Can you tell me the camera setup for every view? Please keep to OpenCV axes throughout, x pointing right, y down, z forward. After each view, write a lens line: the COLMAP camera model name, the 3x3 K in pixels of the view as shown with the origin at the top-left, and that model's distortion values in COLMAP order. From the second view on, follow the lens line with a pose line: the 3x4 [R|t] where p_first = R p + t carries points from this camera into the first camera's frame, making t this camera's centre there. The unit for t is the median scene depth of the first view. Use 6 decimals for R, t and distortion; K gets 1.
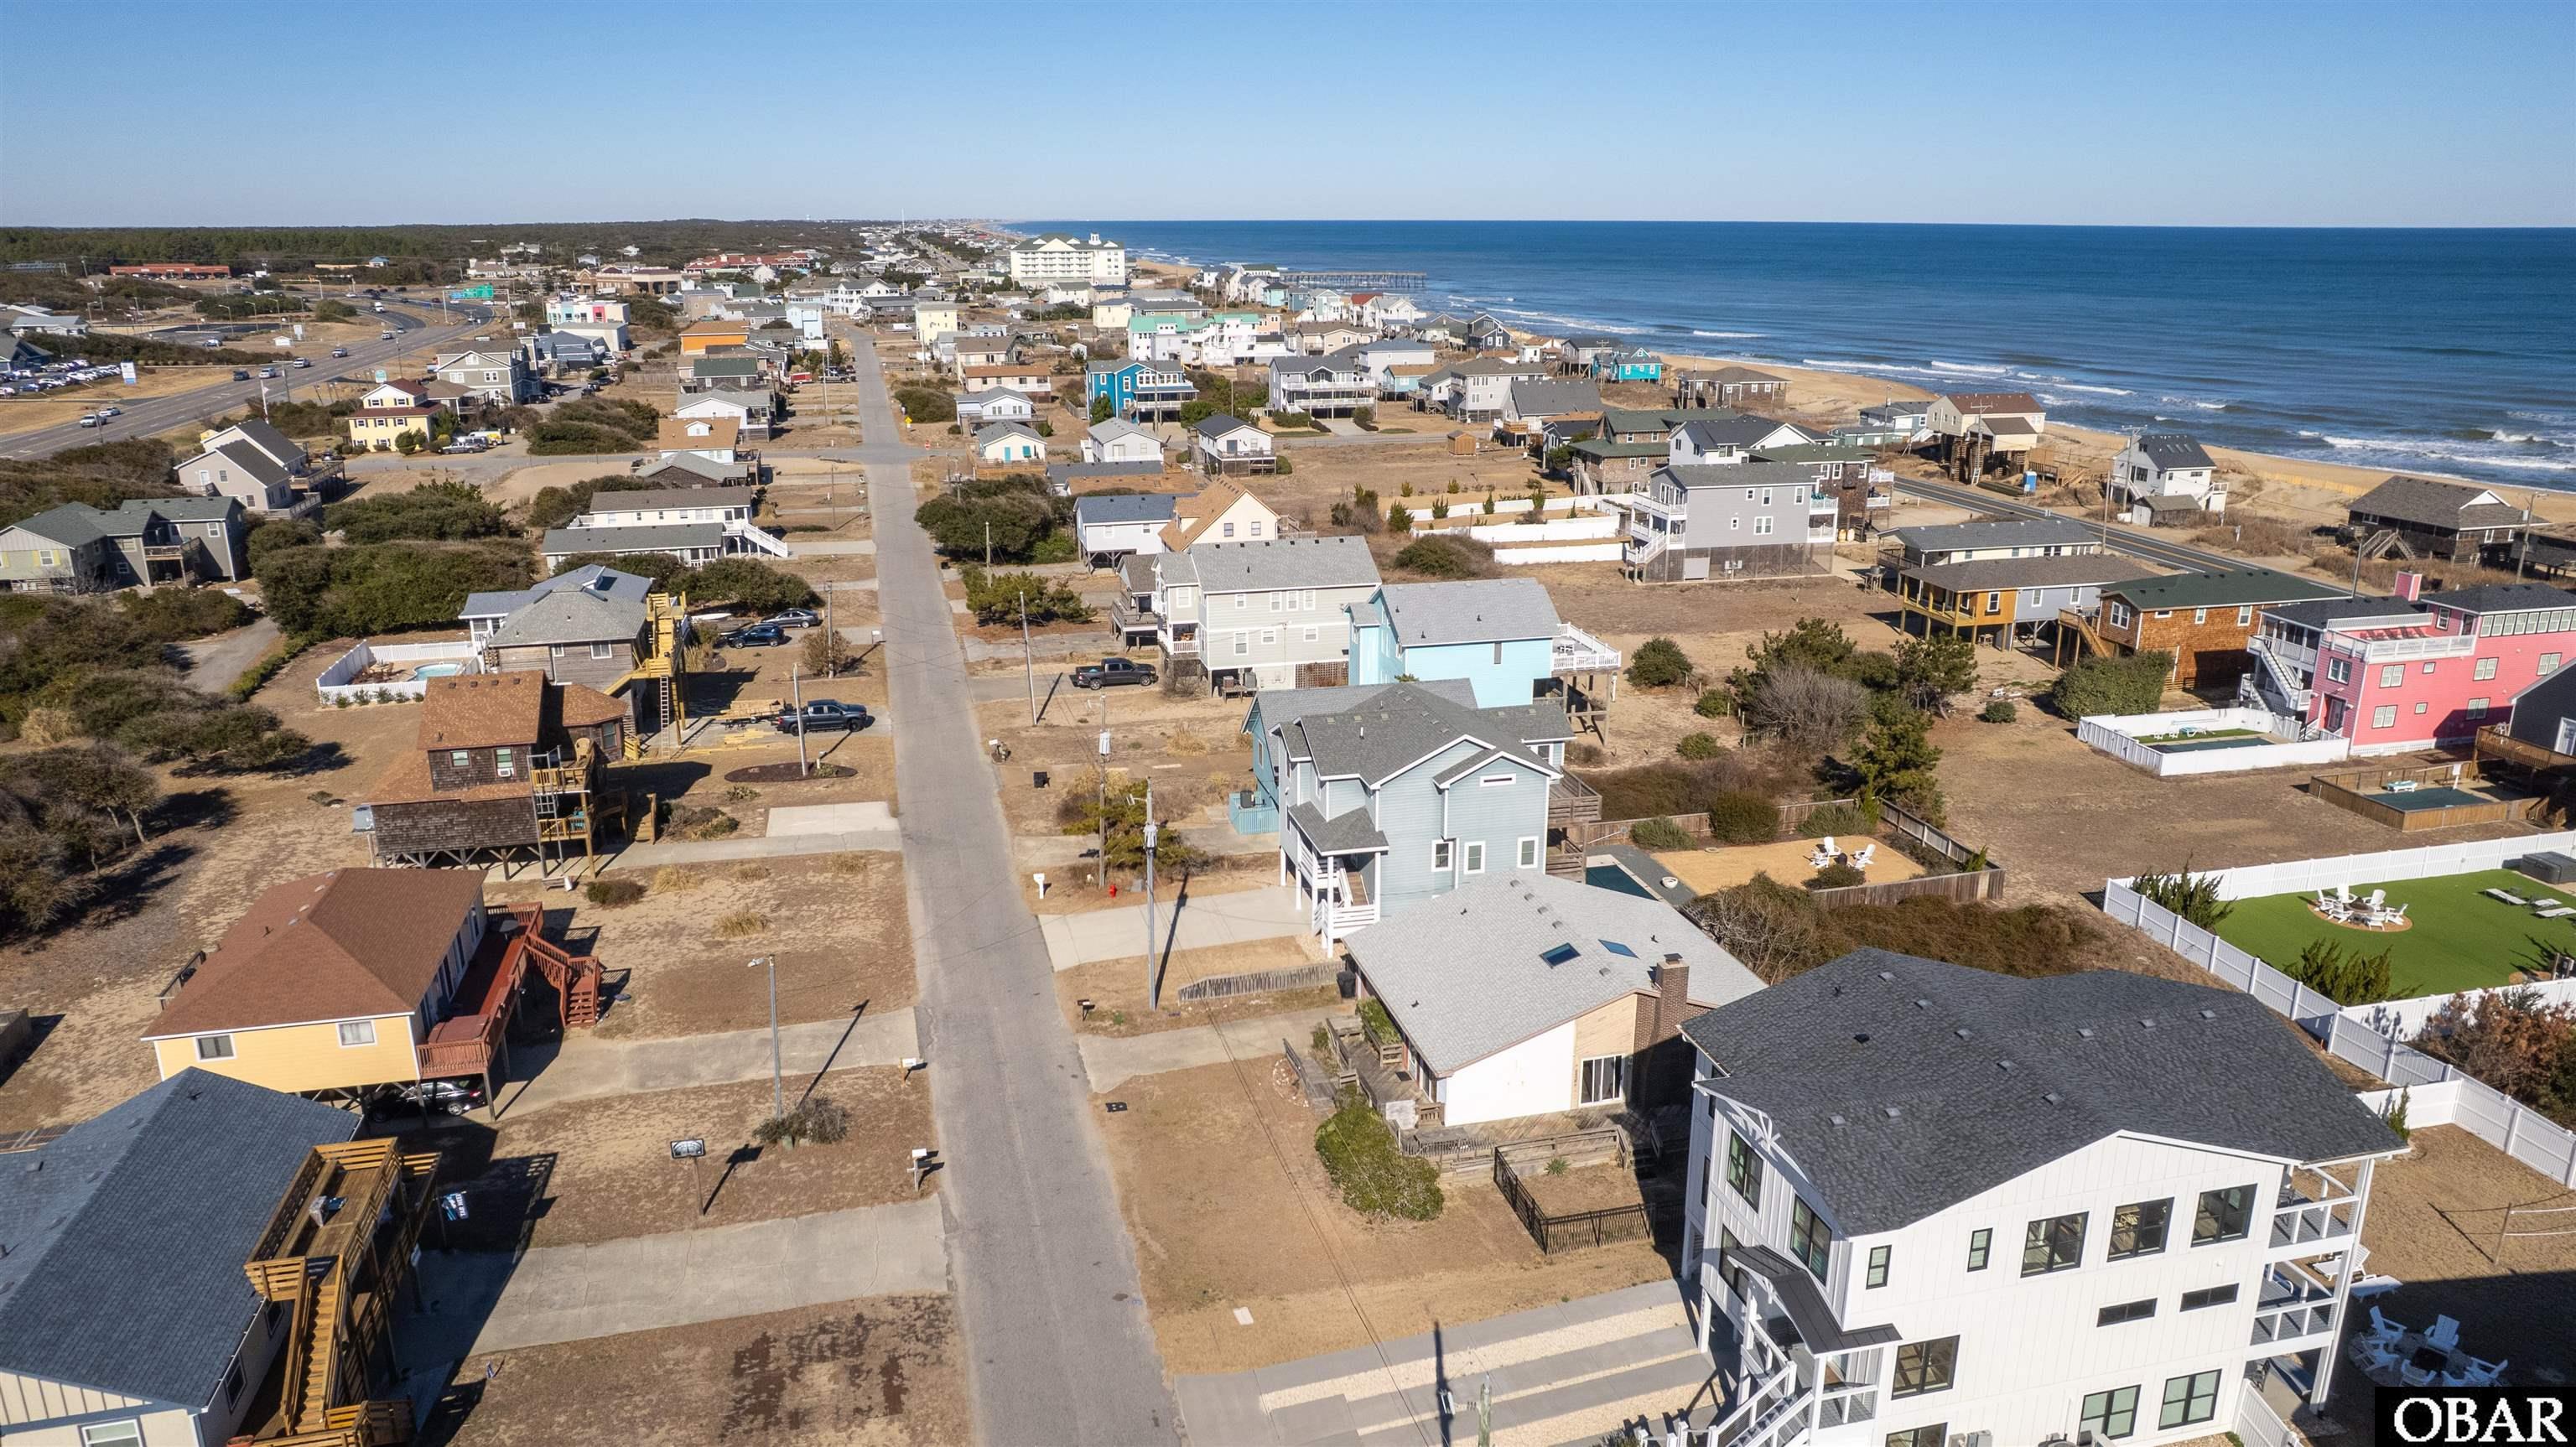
lens RADIAL K [[1758.2, 0, 1286.0], [0, 1758.2, 646.1], [0, 0, 1]] dist [-0.082242, 0.072935]
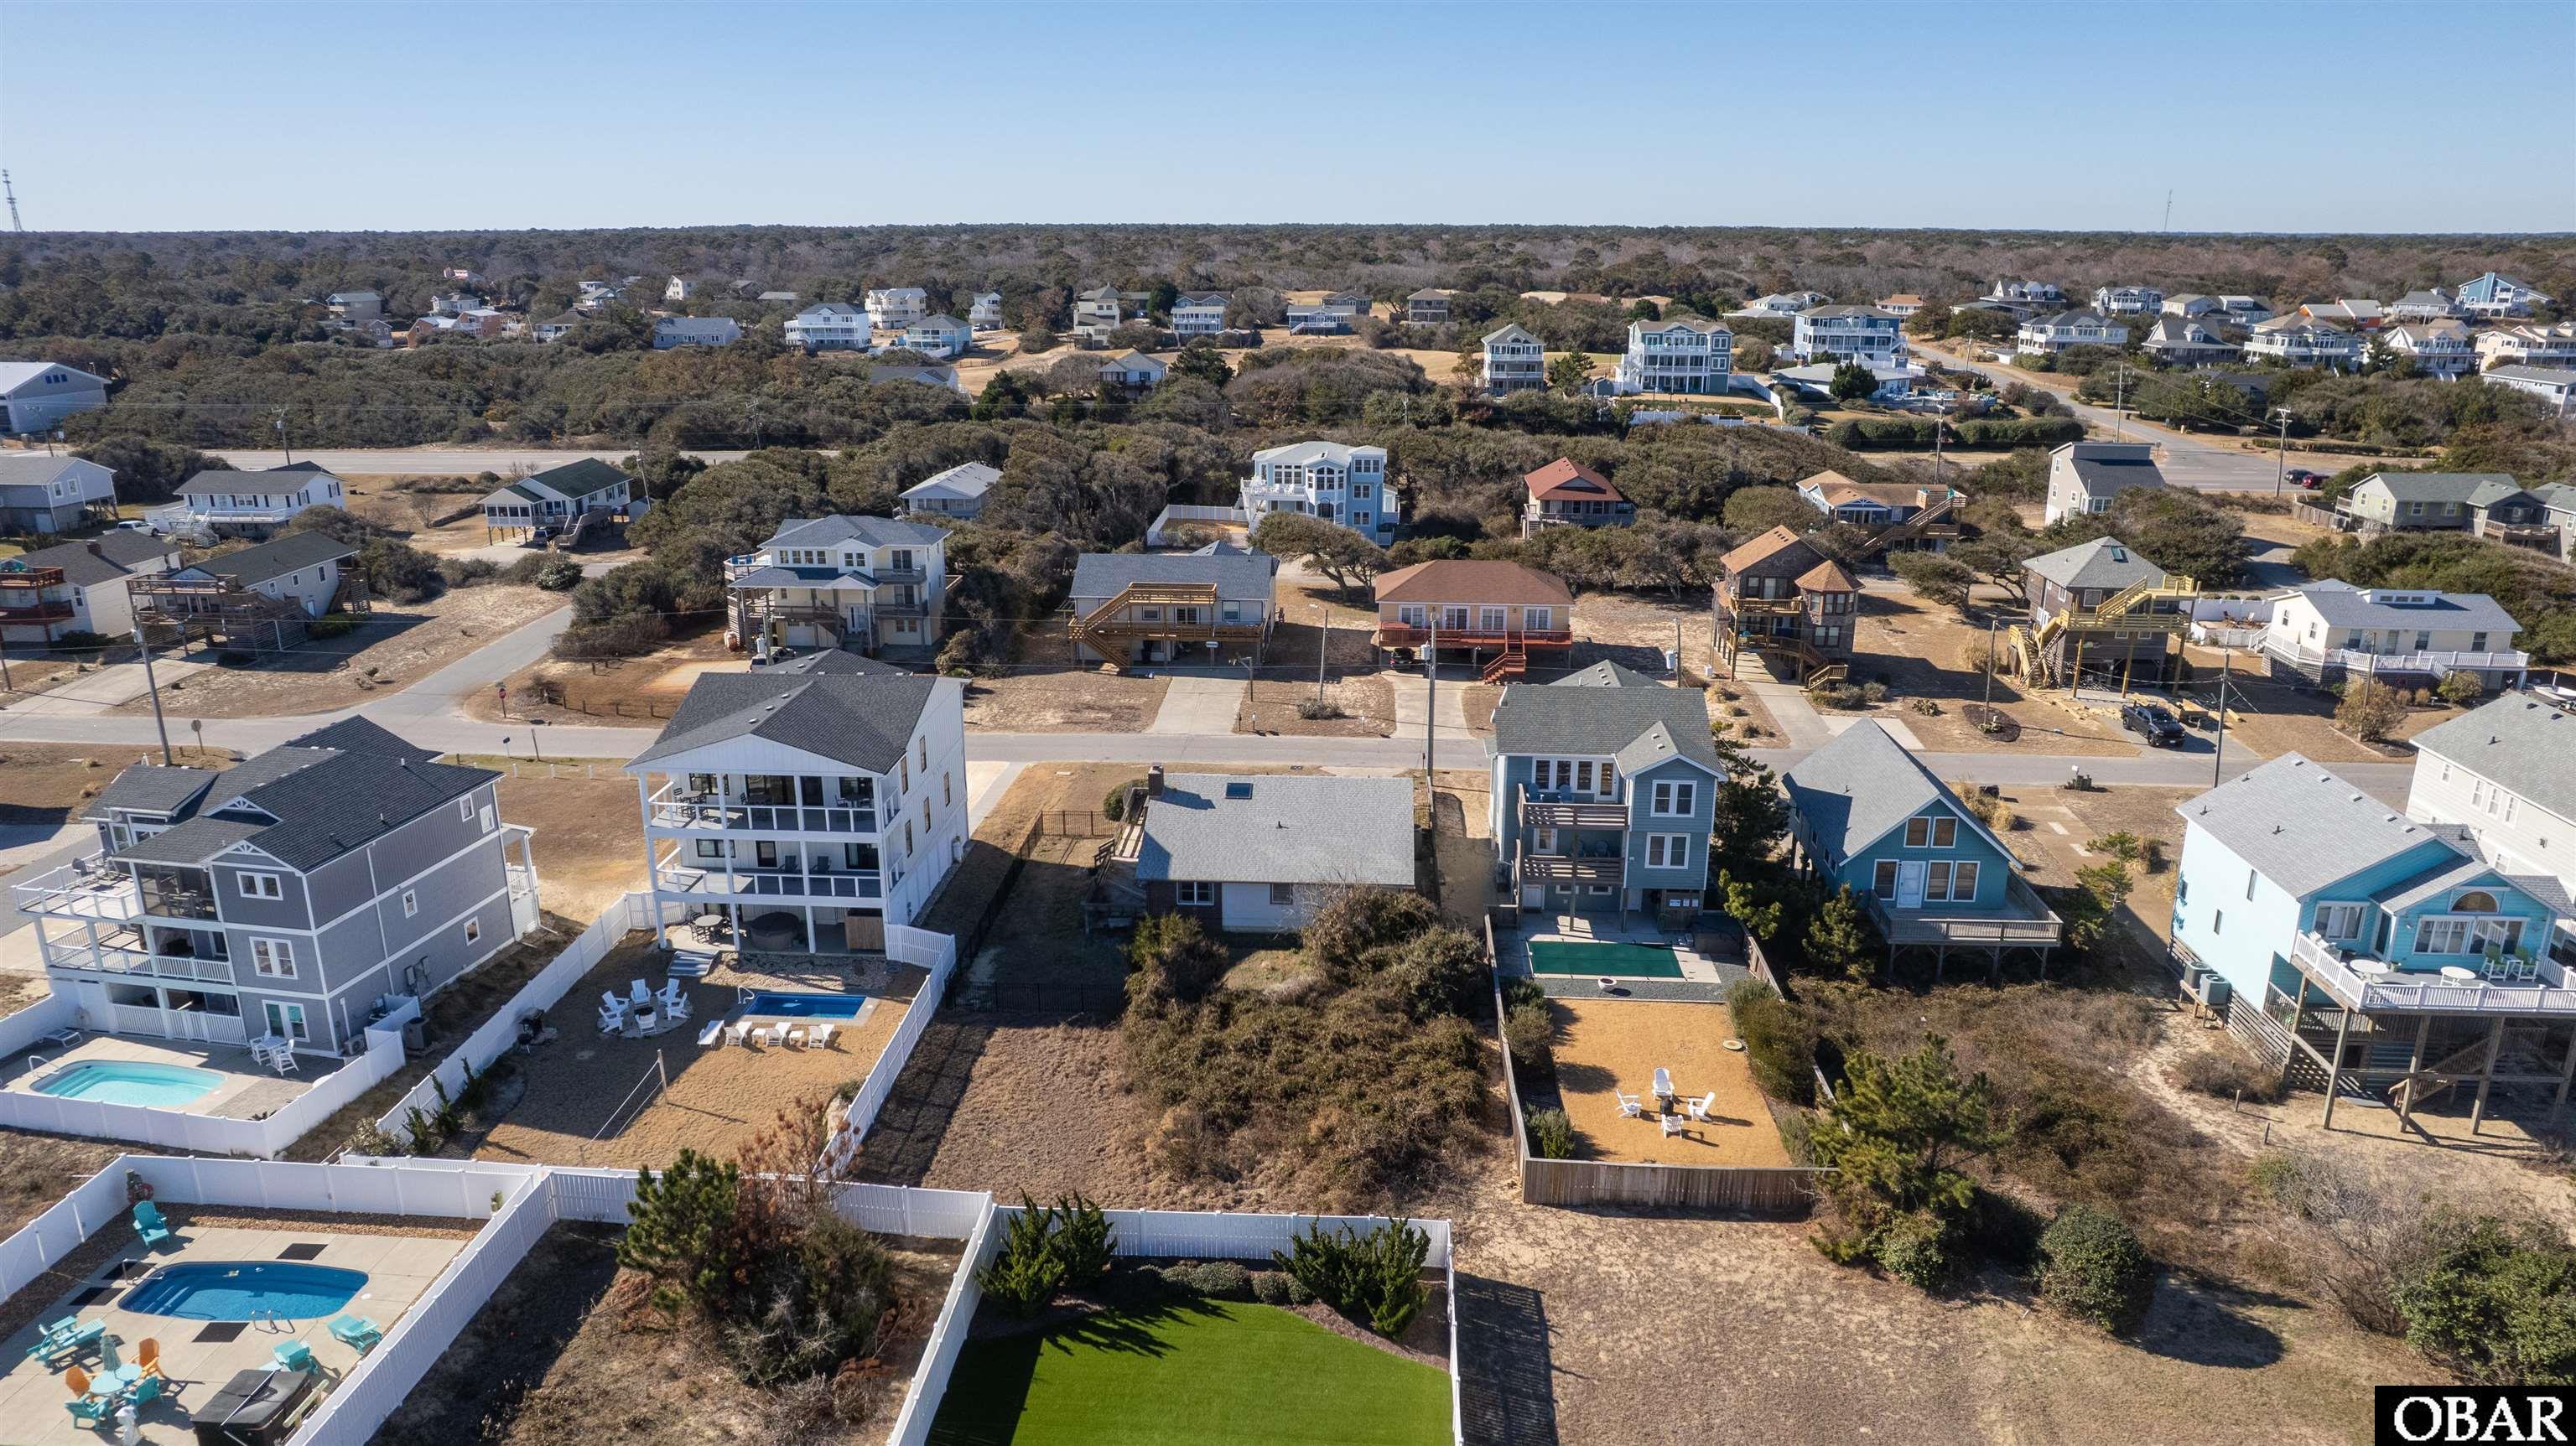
lens RADIAL K [[1686.2, 0, 1281.9], [0, 1686.2, 726.0], [0, 0, 1]] dist [-0.074625, 0.066027]
pose [[-0.303959, 0.275216, -0.912066, 0.768243], [-0.230353, 0.907725, 0.350675, -0.180722], [0.924417, 0.316688, -0.212514, 0.772027]]
